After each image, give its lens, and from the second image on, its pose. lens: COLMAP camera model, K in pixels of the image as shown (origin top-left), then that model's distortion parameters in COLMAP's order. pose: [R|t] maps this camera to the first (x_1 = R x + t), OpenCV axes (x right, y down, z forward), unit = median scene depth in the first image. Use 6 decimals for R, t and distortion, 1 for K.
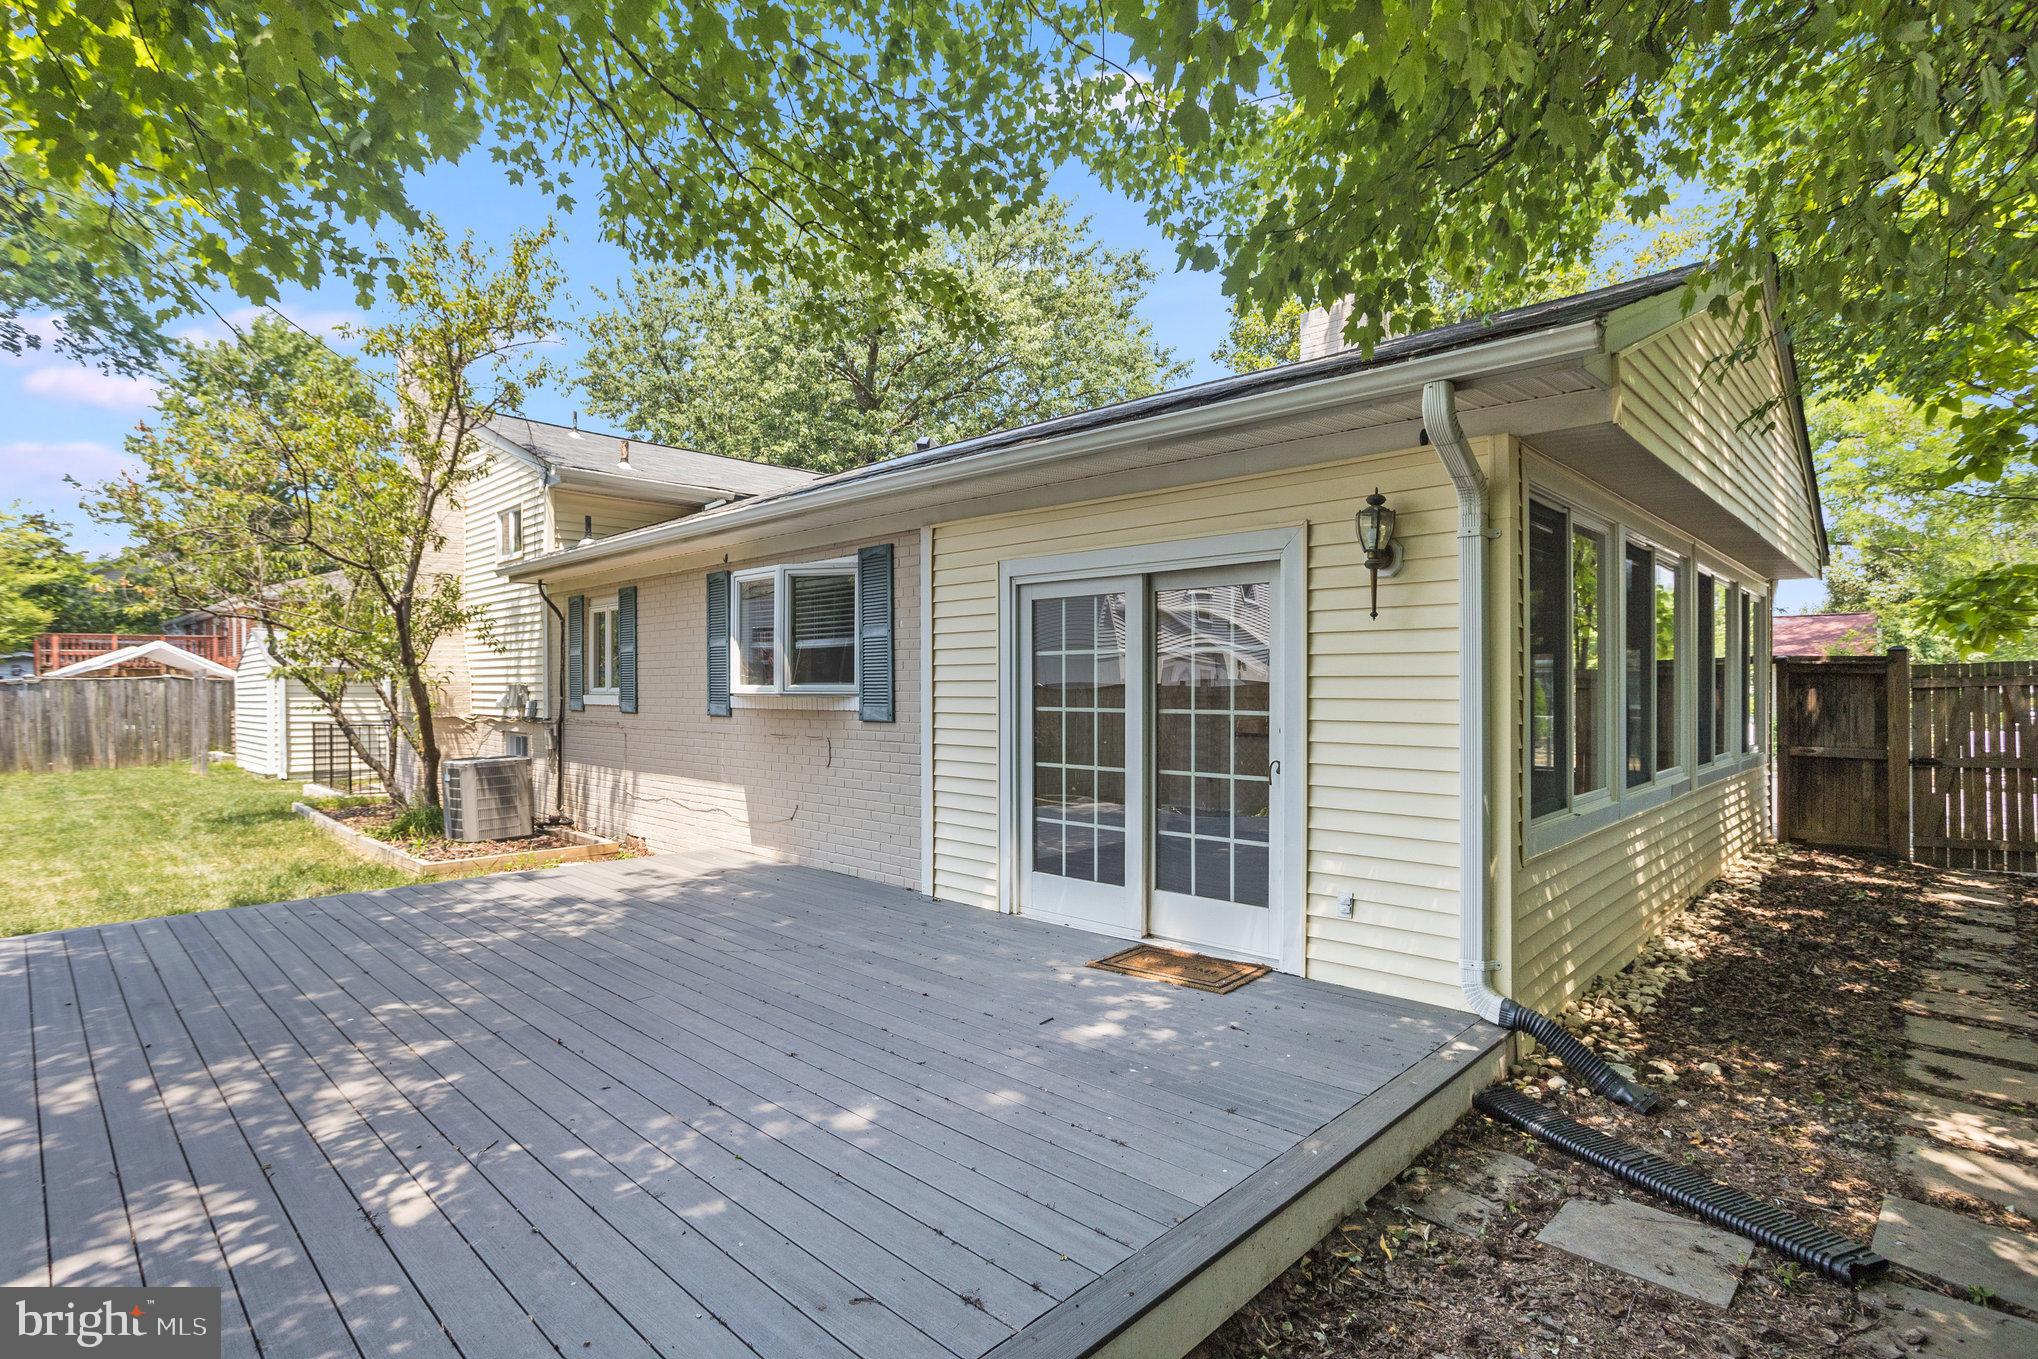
lens RADIAL K [[973.7, 0, 1015.3], [0, 973.7, 683.1], [0, 0, 1]] dist [-0.045439, 0.020664]
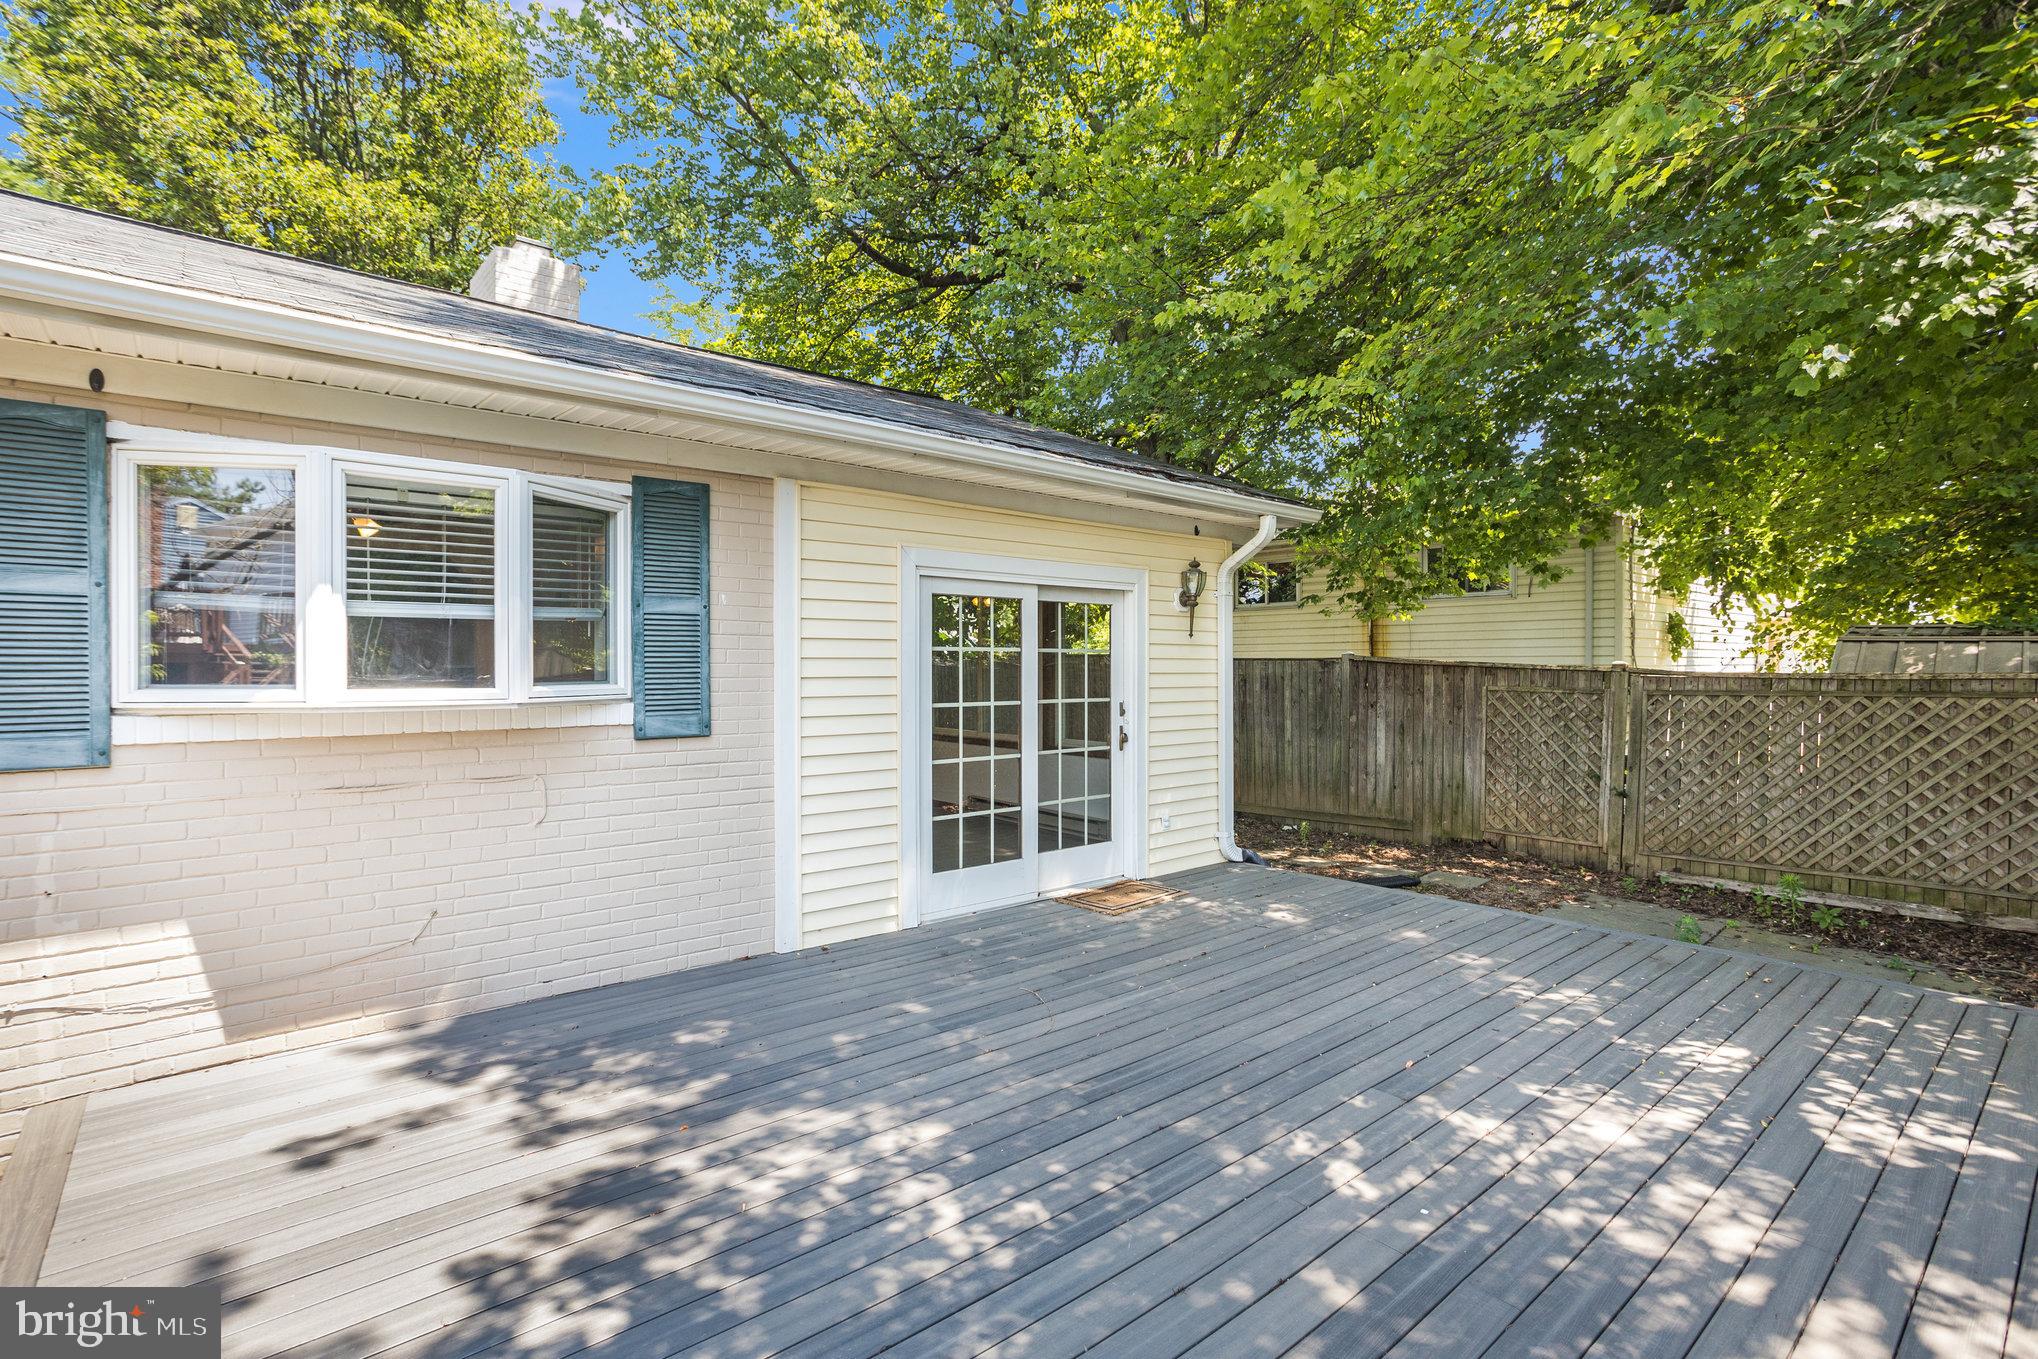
lens RADIAL K [[973.7, 0, 1004.7], [0, 973.7, 670.1], [0, 0, 1]] dist [-0.045439, 0.020664]
pose [[0.122857, -0.003932, 0.992417, -1.534116], [-0.002534, 0.999988, 0.004276, -0.022310], [-0.992421, -0.003040, 0.122846, 1.336585]]
